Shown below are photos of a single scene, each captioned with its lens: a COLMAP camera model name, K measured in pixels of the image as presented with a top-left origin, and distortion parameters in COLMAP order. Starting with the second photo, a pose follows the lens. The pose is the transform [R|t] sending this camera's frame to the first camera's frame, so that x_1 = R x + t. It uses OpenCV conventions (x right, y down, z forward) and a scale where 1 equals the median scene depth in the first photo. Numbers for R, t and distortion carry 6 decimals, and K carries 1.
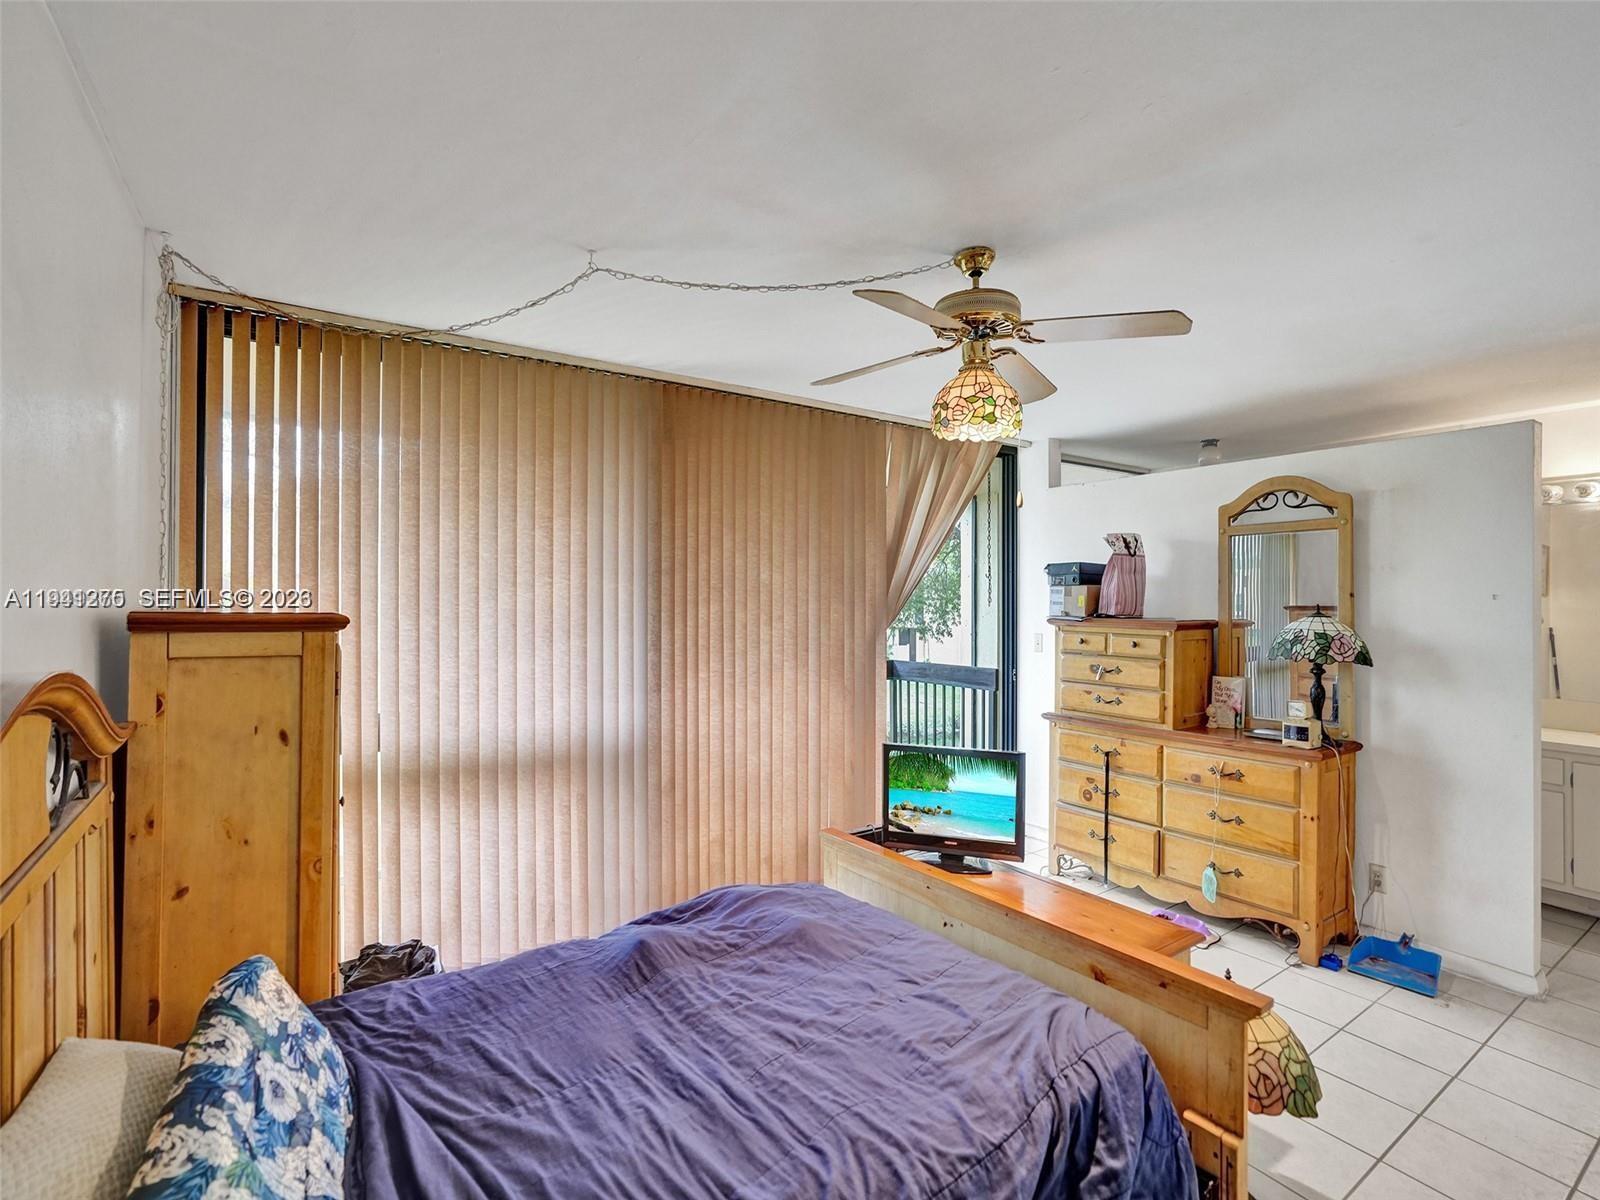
lens RADIAL K [[767.3, 0, 798.4], [0, 767.3, 608.1], [0, 0, 1]] dist [-0.059369, 0.024541]
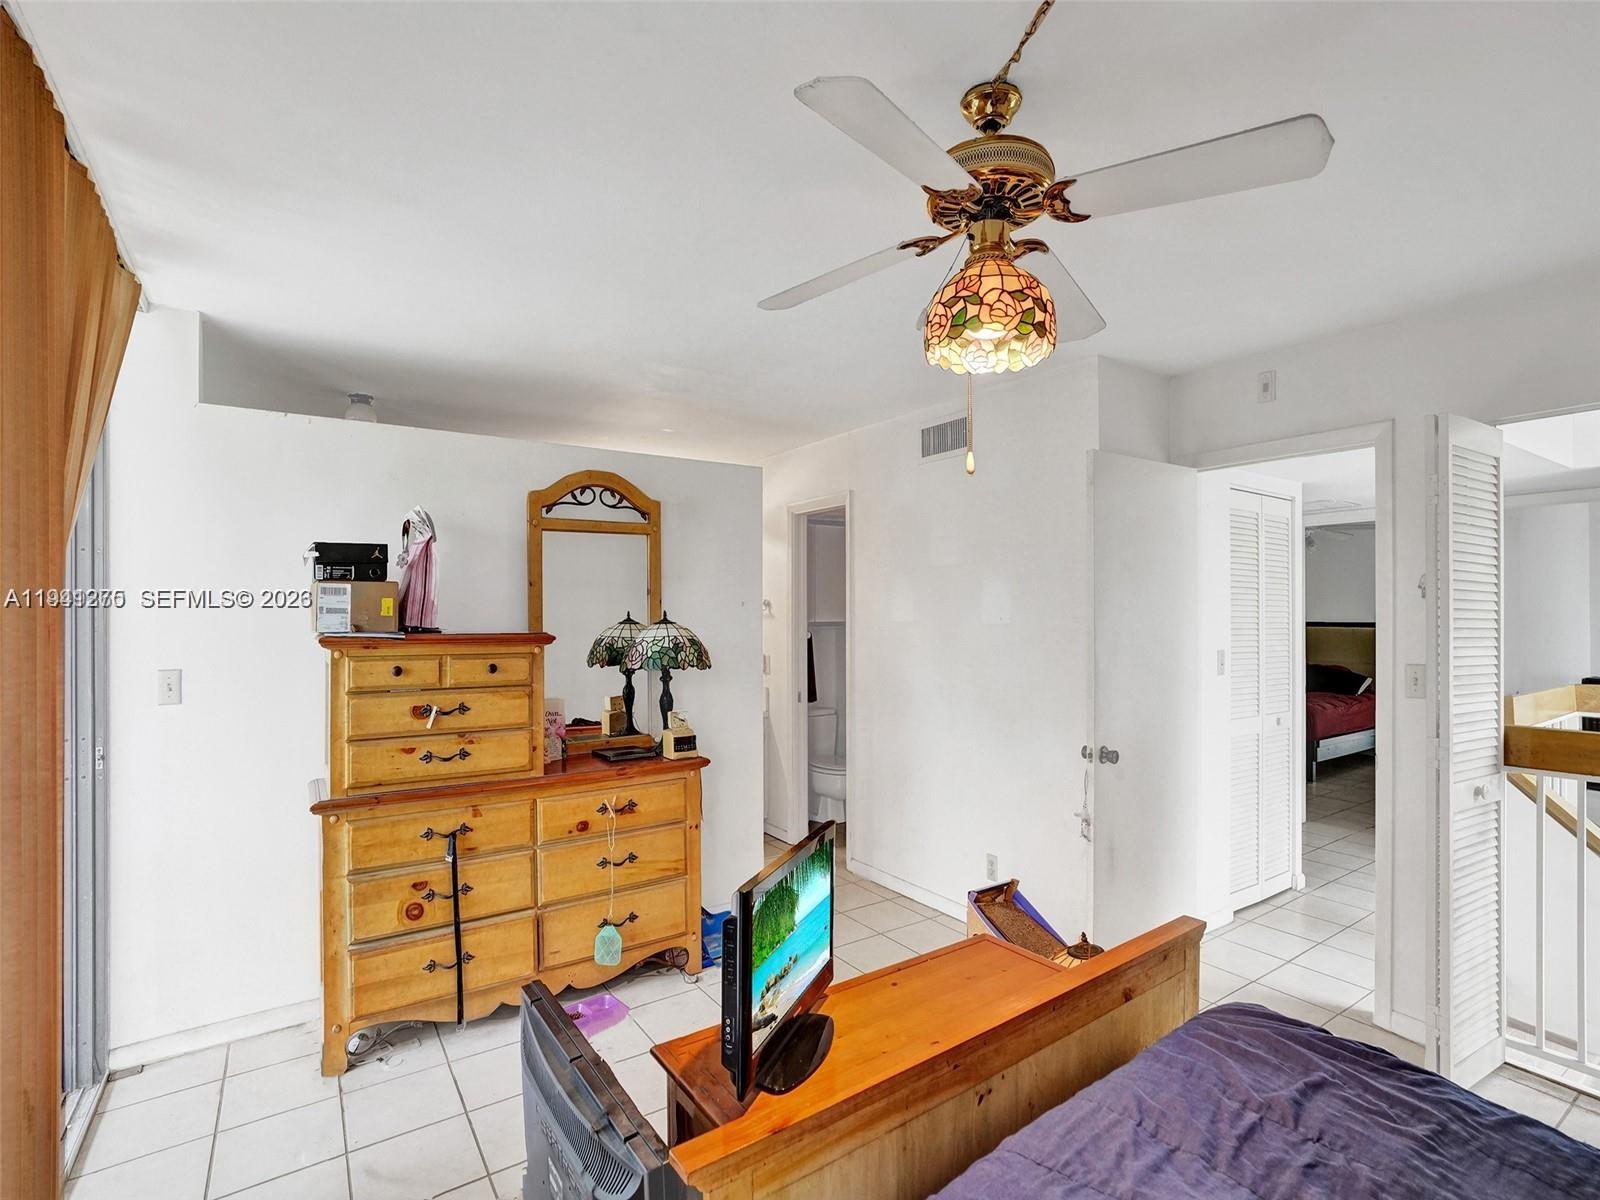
lens RADIAL K [[767.3, 0, 798.4], [0, 767.3, 608.1], [0, 0, 1]] dist [-0.059369, 0.024541]
pose [[-0.002109, 0.003676, 0.999991, -0.269449], [0.016526, 0.999857, -0.003640, -0.000893], [-0.999861, 0.016518, -0.002169, 0.719249]]
